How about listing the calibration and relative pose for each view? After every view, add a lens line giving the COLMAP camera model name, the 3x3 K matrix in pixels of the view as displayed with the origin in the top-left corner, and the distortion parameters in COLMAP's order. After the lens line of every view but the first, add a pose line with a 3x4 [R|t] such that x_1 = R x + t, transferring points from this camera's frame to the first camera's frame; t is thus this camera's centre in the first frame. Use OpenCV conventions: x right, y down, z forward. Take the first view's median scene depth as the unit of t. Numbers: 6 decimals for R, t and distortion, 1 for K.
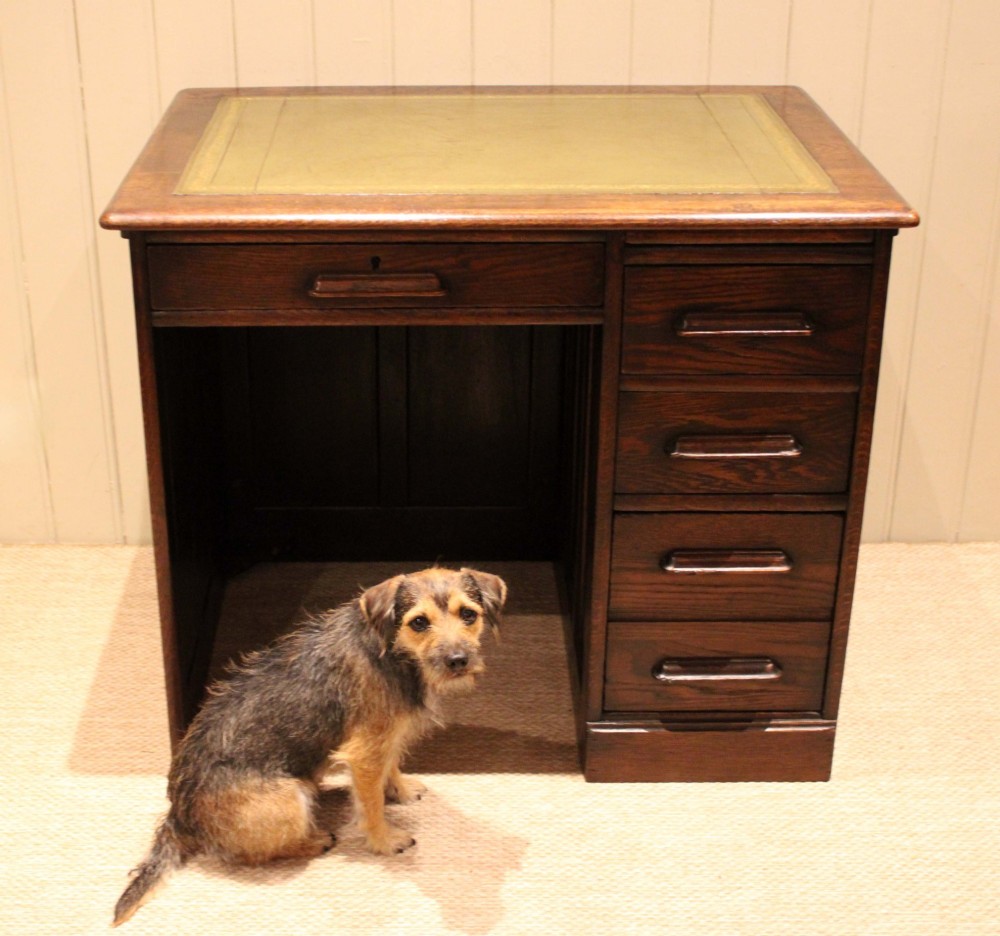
lens RADIAL K [[1722.8, 0, 408.5], [0, 1722.8, 512.6], [0, 0, 1]] dist [-0.048874, -0.077346]
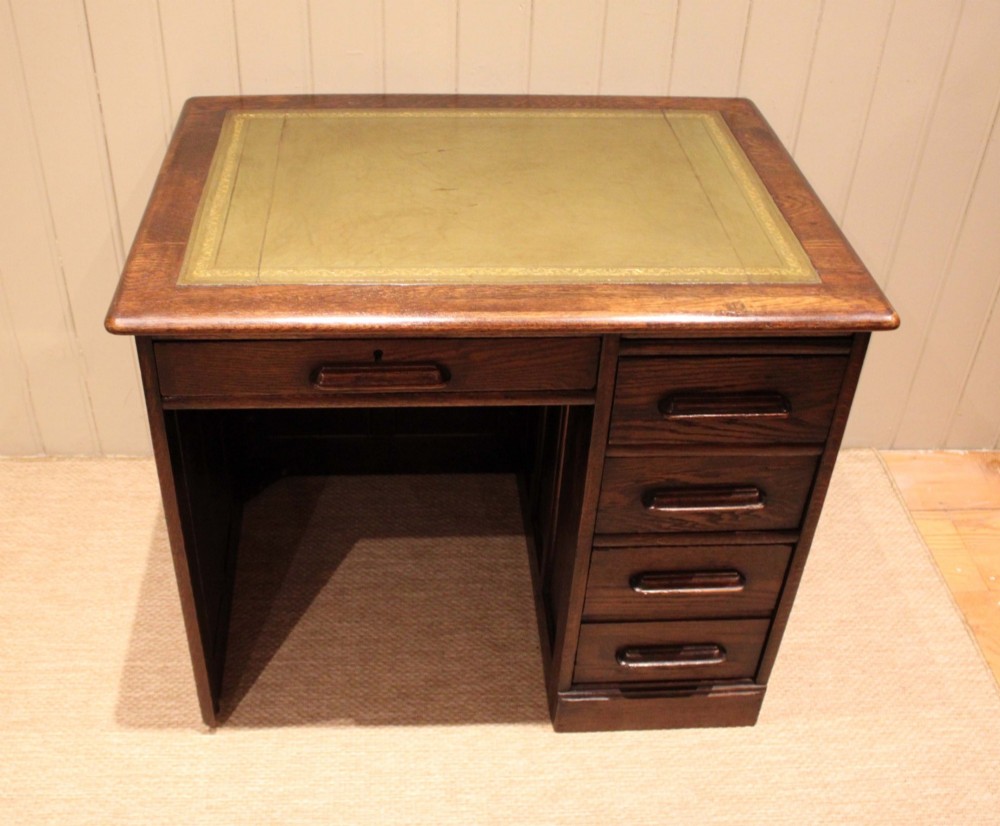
lens RADIAL K [[1146.9, 0, 426.3], [0, 1146.9, 411.7], [0, 0, 1]] dist [-0.126567, 0.053318]
pose [[0.998849, -0.009892, 0.046928, -0.021856], [0.000553, 0.980805, 0.194990, -0.235317], [-0.047956, -0.194739, 0.979682, 0.310015]]
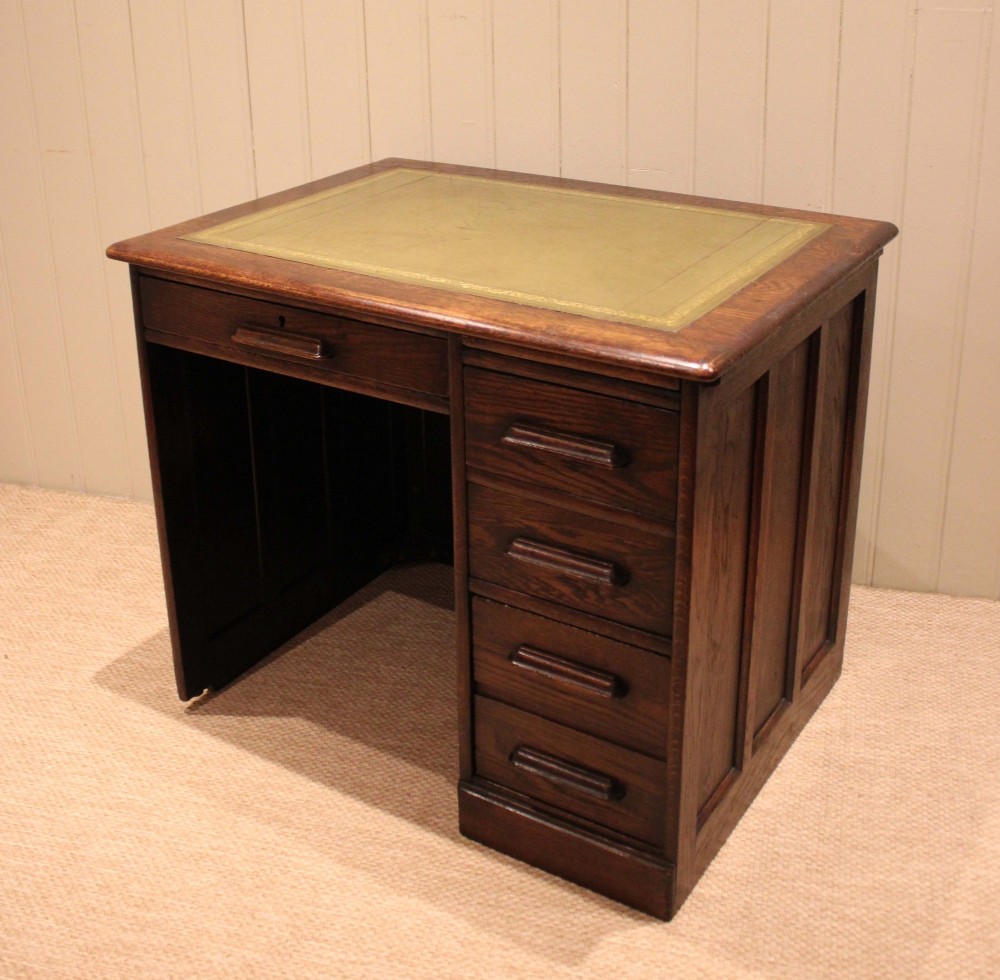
lens RADIAL K [[1344.5, 0, 462.8], [0, 1344.5, 348.0], [0, 0, 1]] dist [-0.111540, 0.129259]
pose [[0.840888, 0.181690, -0.509801, 0.518372], [-0.225869, 0.973824, -0.025493, -0.126999], [0.491824, 0.136585, 0.859915, 0.281685]]
